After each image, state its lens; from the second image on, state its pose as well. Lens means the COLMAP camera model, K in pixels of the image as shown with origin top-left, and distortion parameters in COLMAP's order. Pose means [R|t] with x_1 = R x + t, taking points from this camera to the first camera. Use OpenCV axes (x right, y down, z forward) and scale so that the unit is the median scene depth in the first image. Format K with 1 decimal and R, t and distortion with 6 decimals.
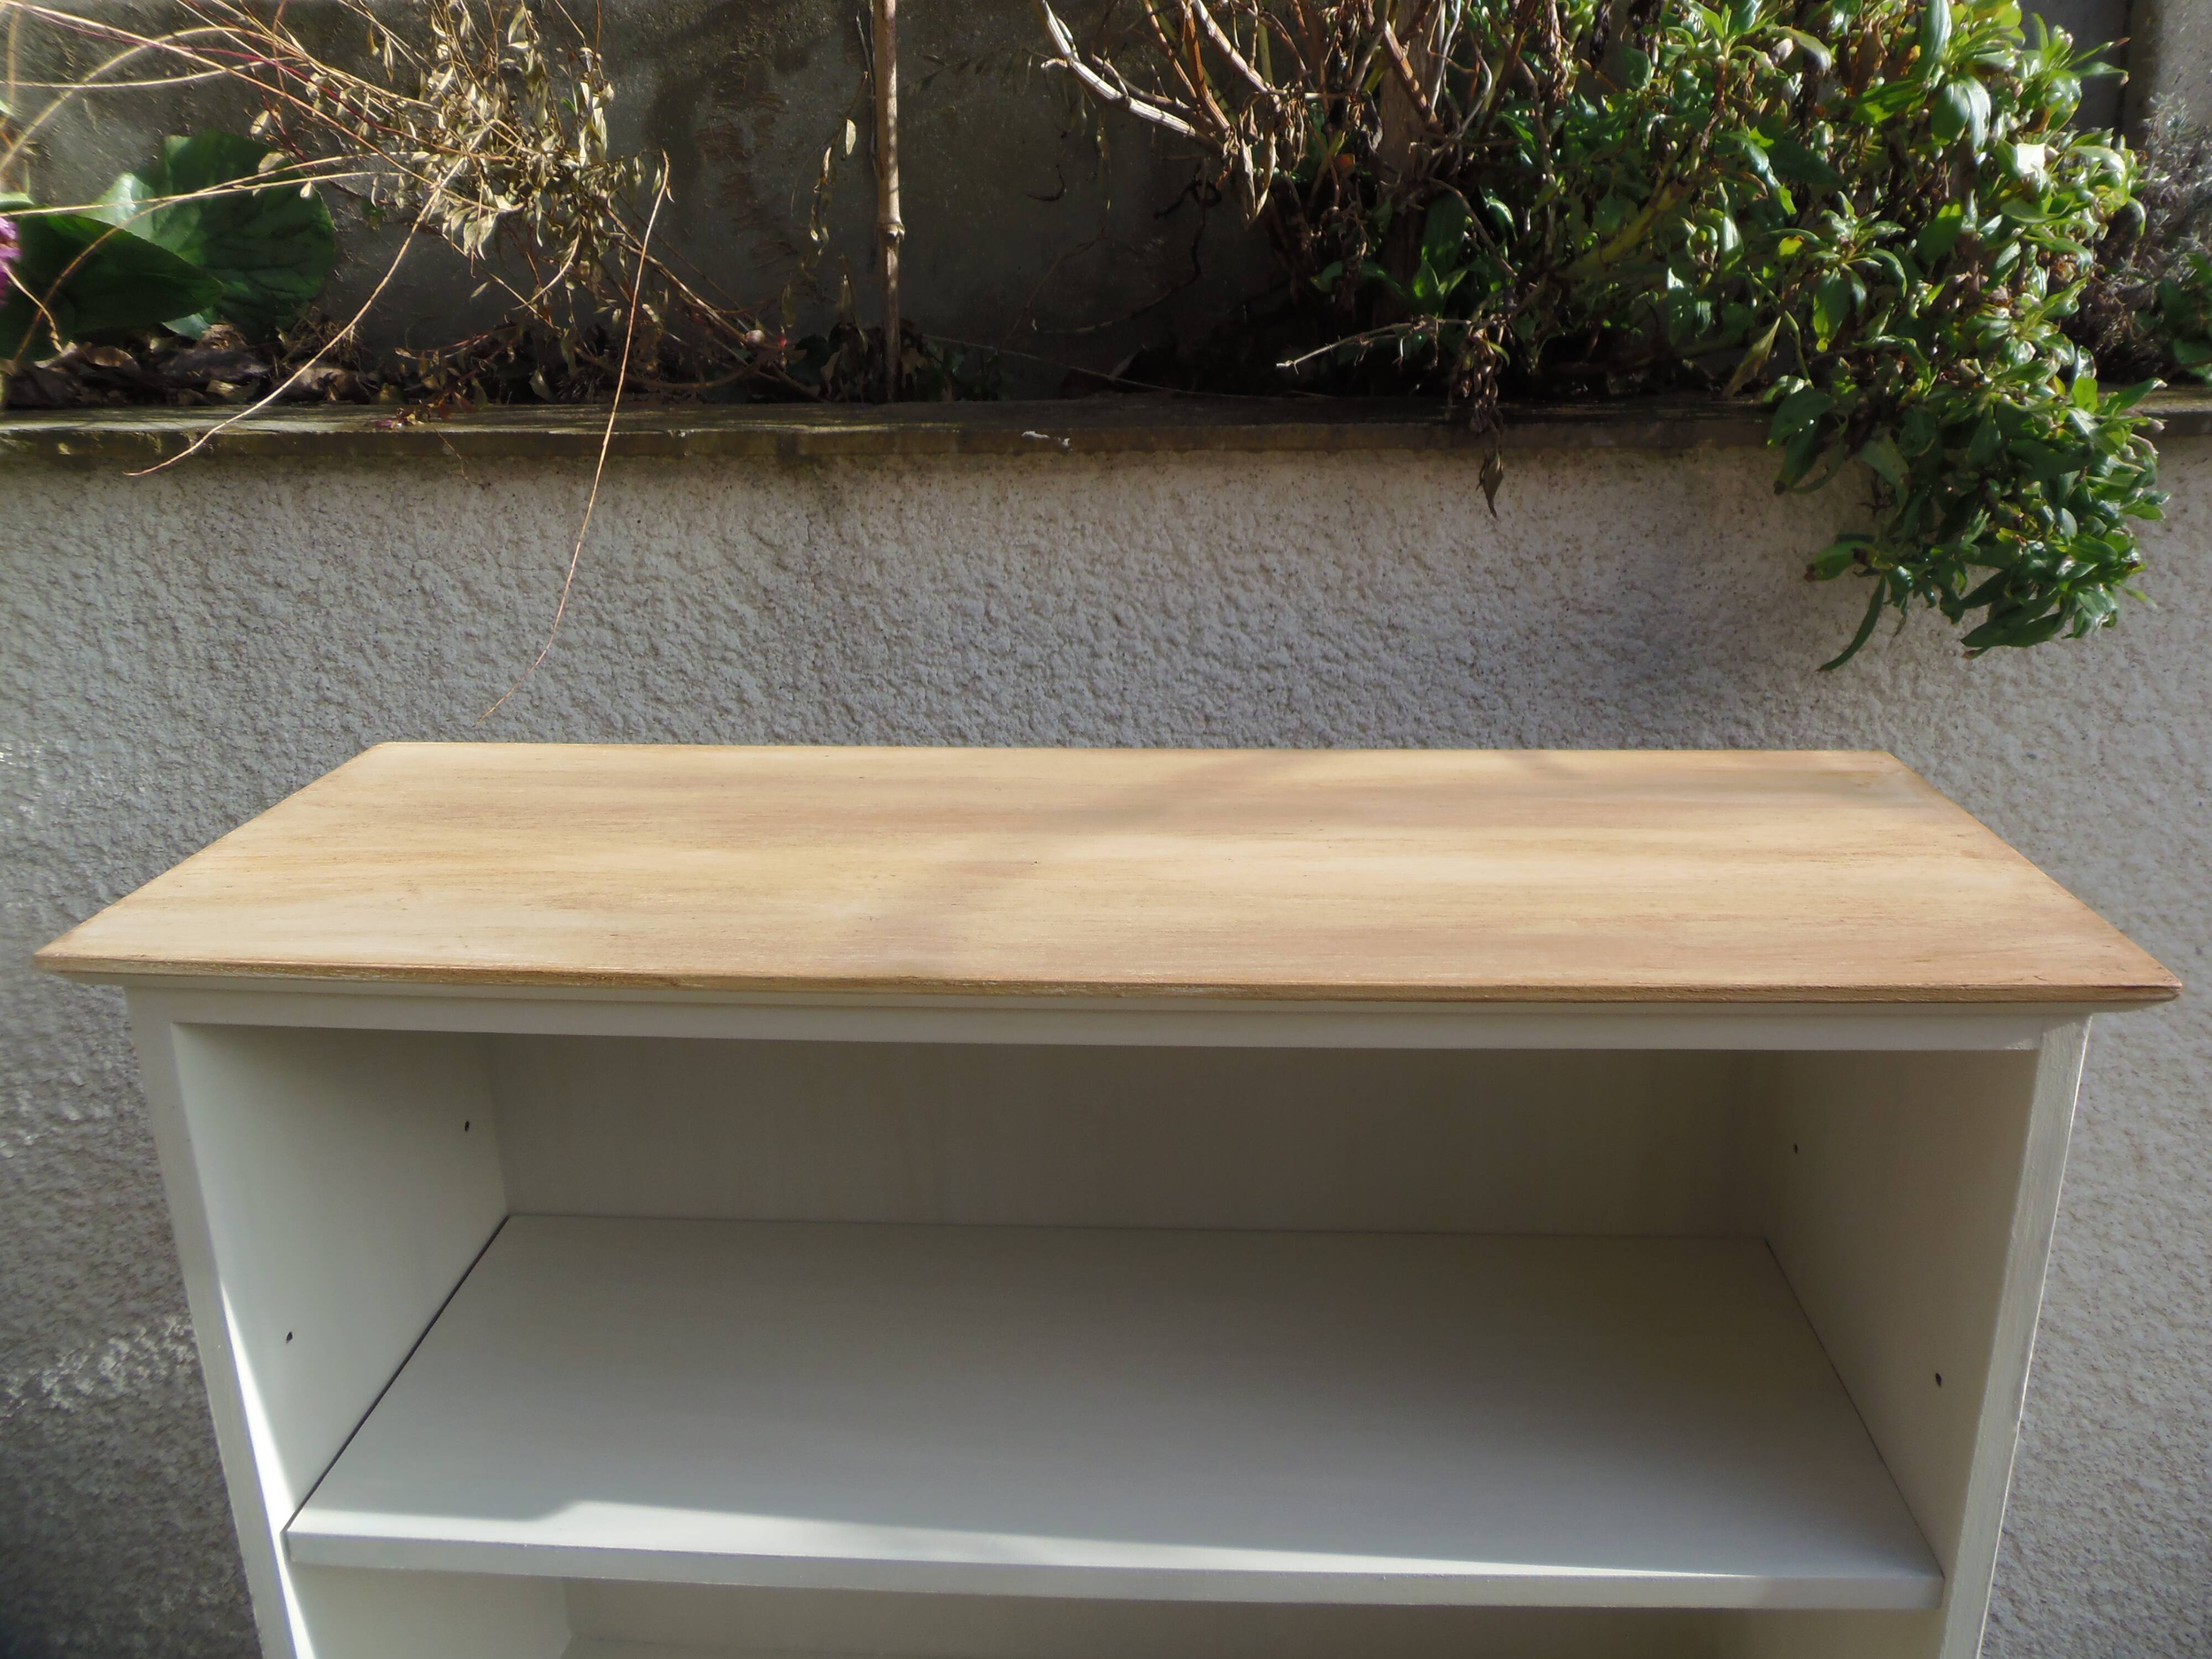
lens RADIAL K [[1612.6, 0, 1129.8], [0, 1612.6, 666.9], [0, 0, 1]] dist [-0.009664, -0.025510]
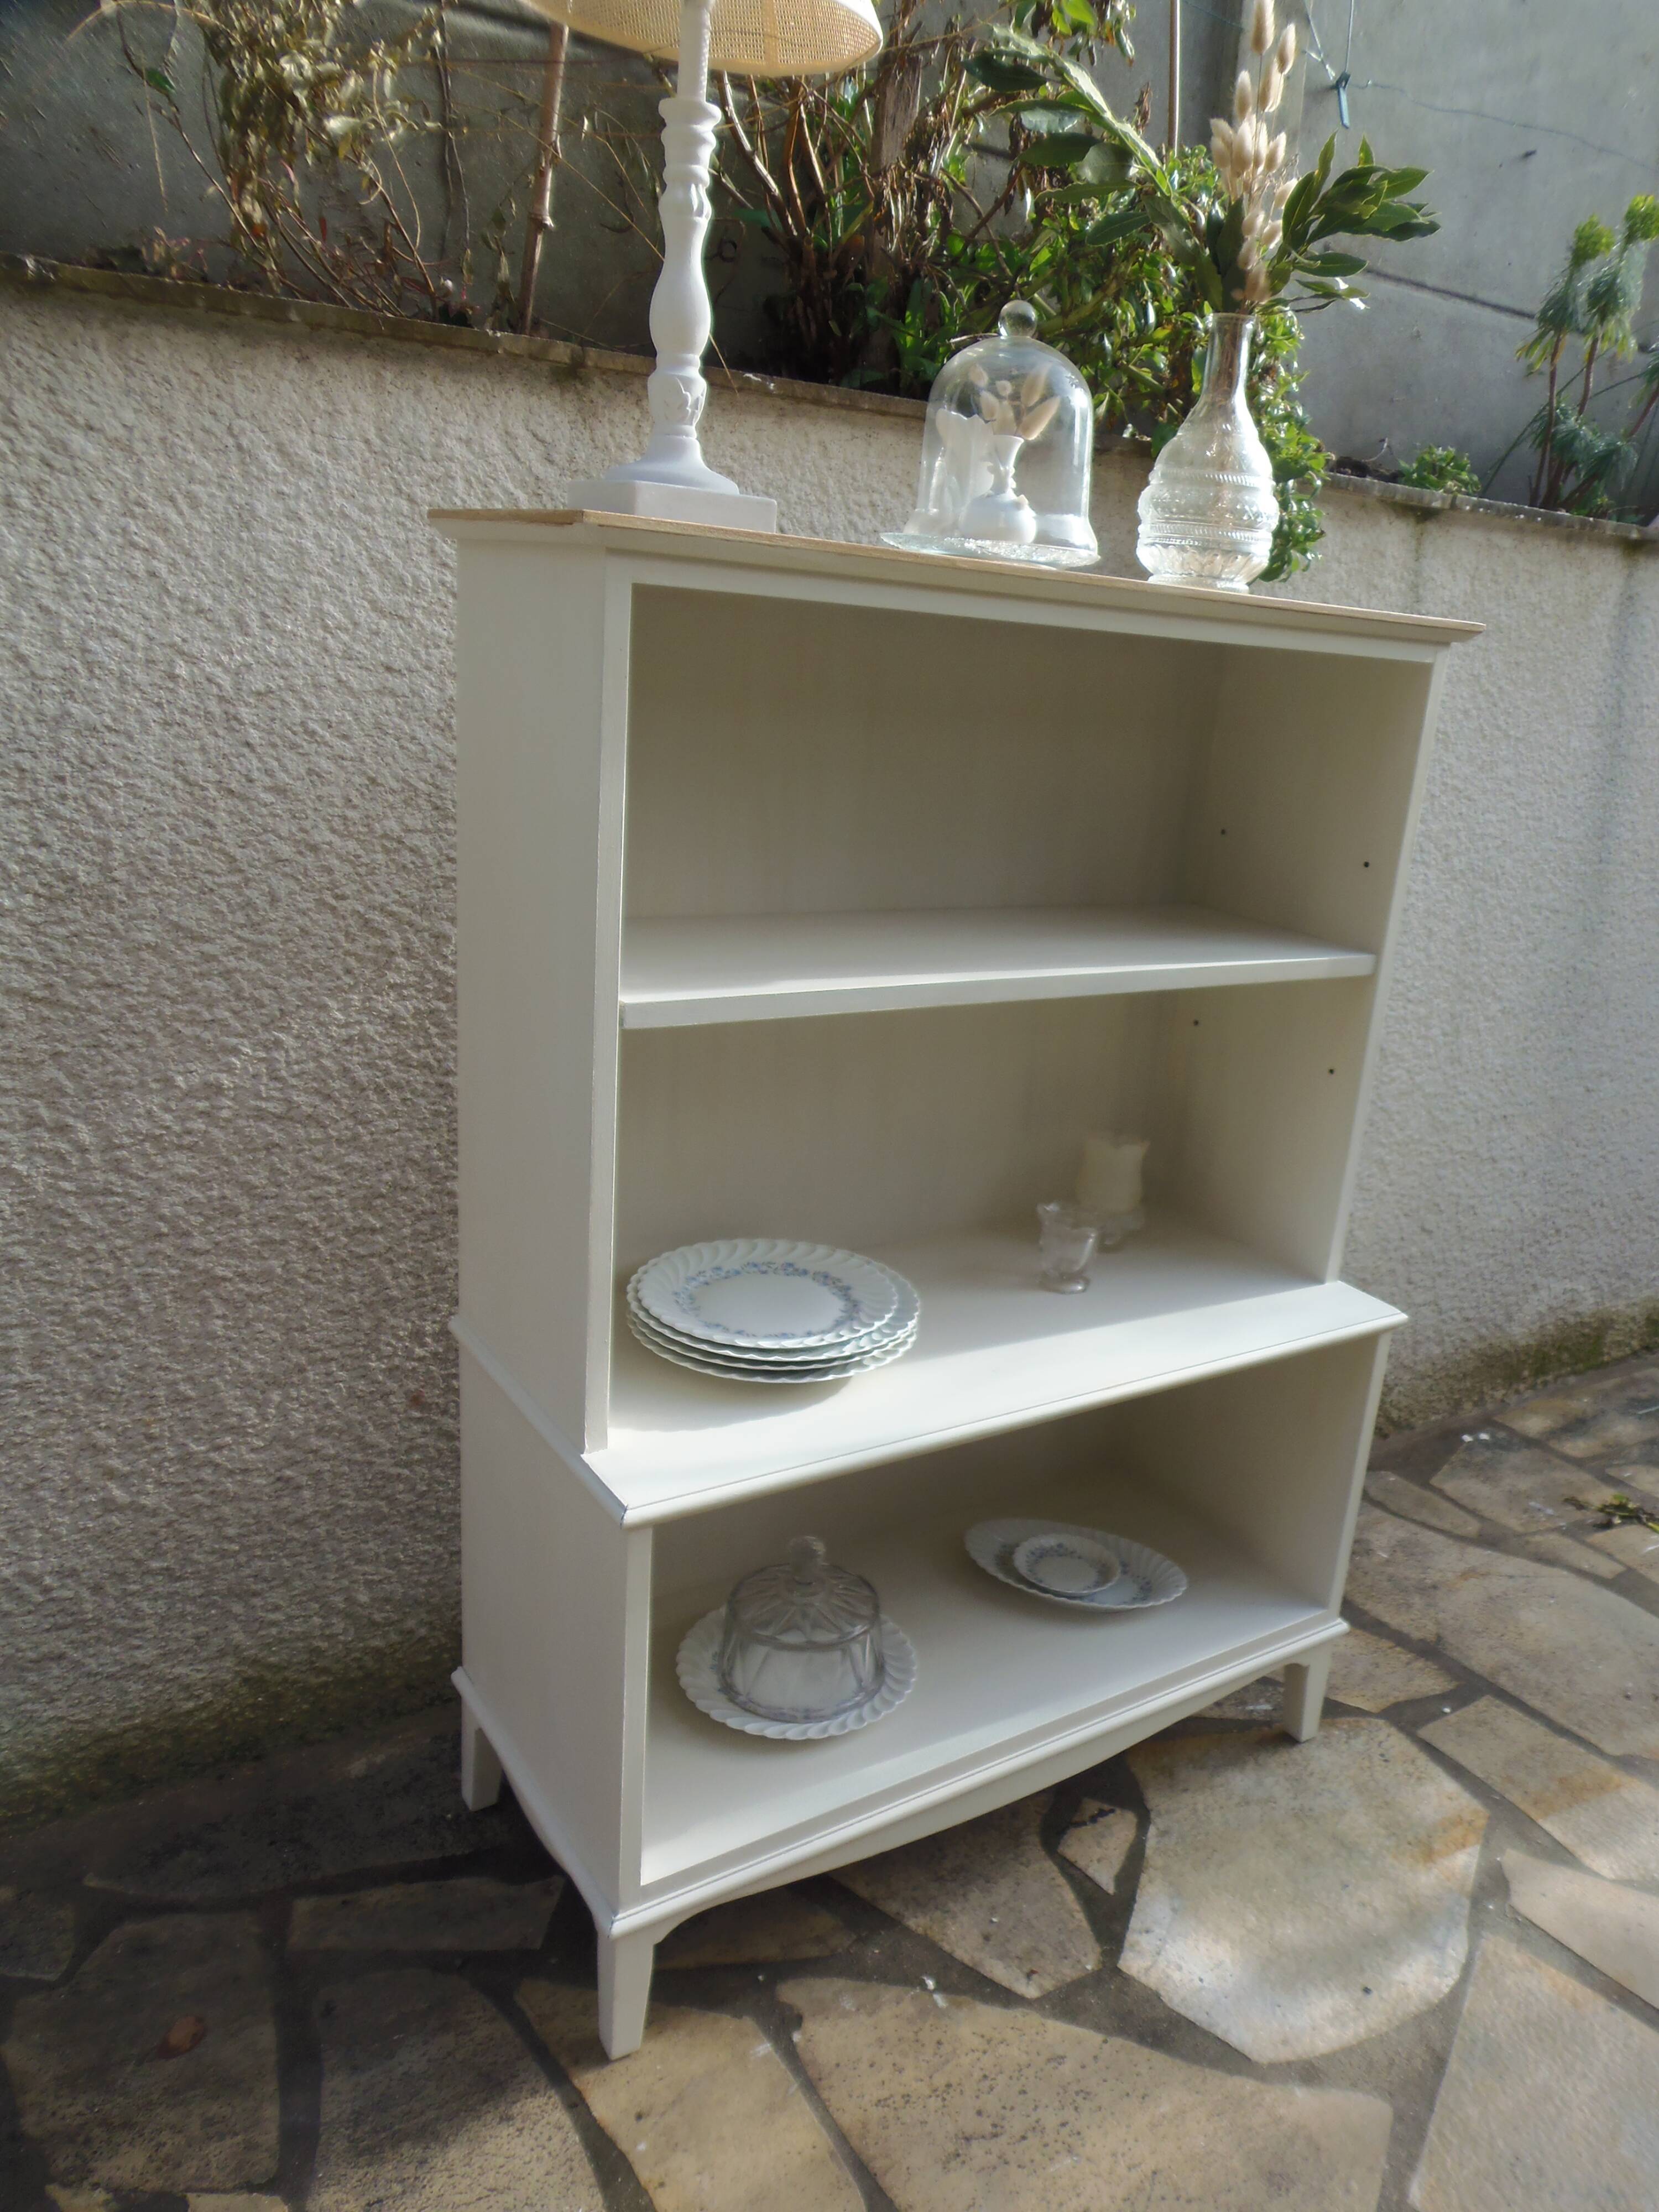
lens RADIAL K [[1612.6, 0, 915.6], [0, 1612.6, 1150.0], [0, 0, 1]] dist [-0.009664, -0.025510]
pose [[0.788725, -0.116348, 0.603636, -0.805438], [0.069574, 0.992512, 0.100395, 0.365668], [-0.610796, -0.037187, 0.790914, -0.205759]]
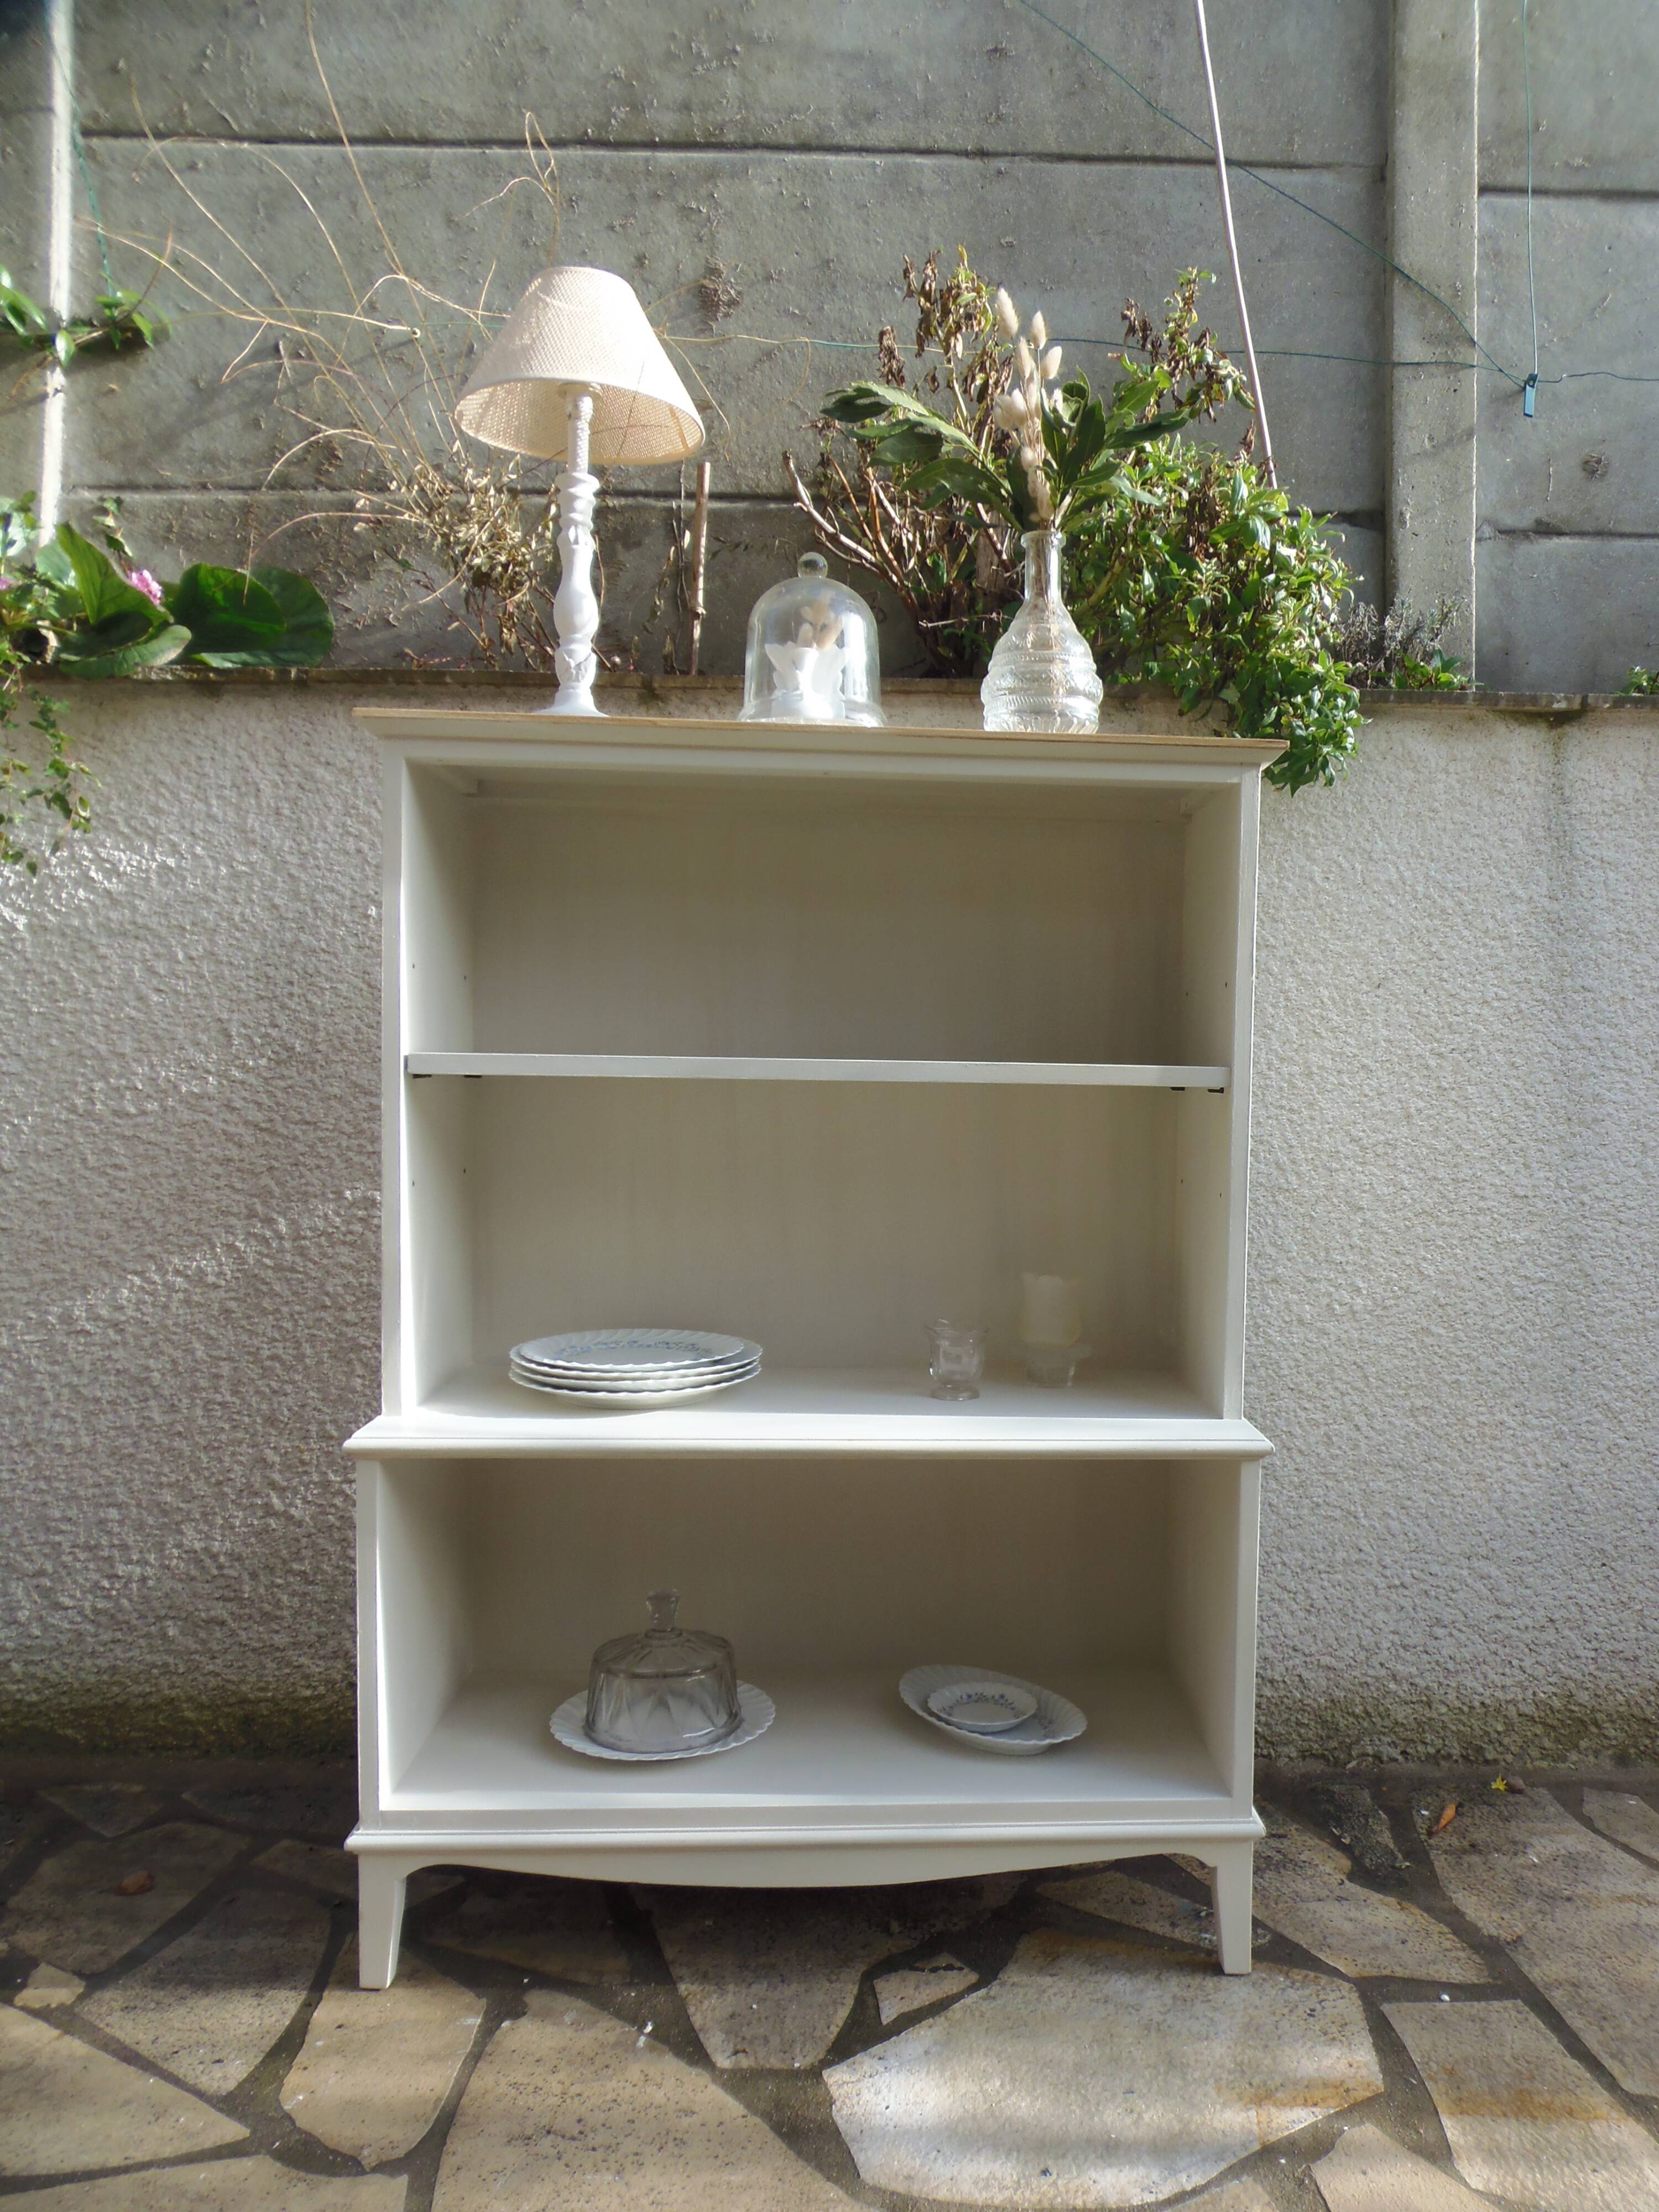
lens RADIAL K [[1602.8, 0, 959.3], [0, 1602.8, 1168.4], [0, 0, 1]] dist [-0.039350, -0.006088]
pose [[0.992943, 0.025603, 0.115794, -0.054696], [-0.001301, 0.978711, -0.205241, 0.716351], [-0.118583, 0.203642, 0.971837, -0.622185]]
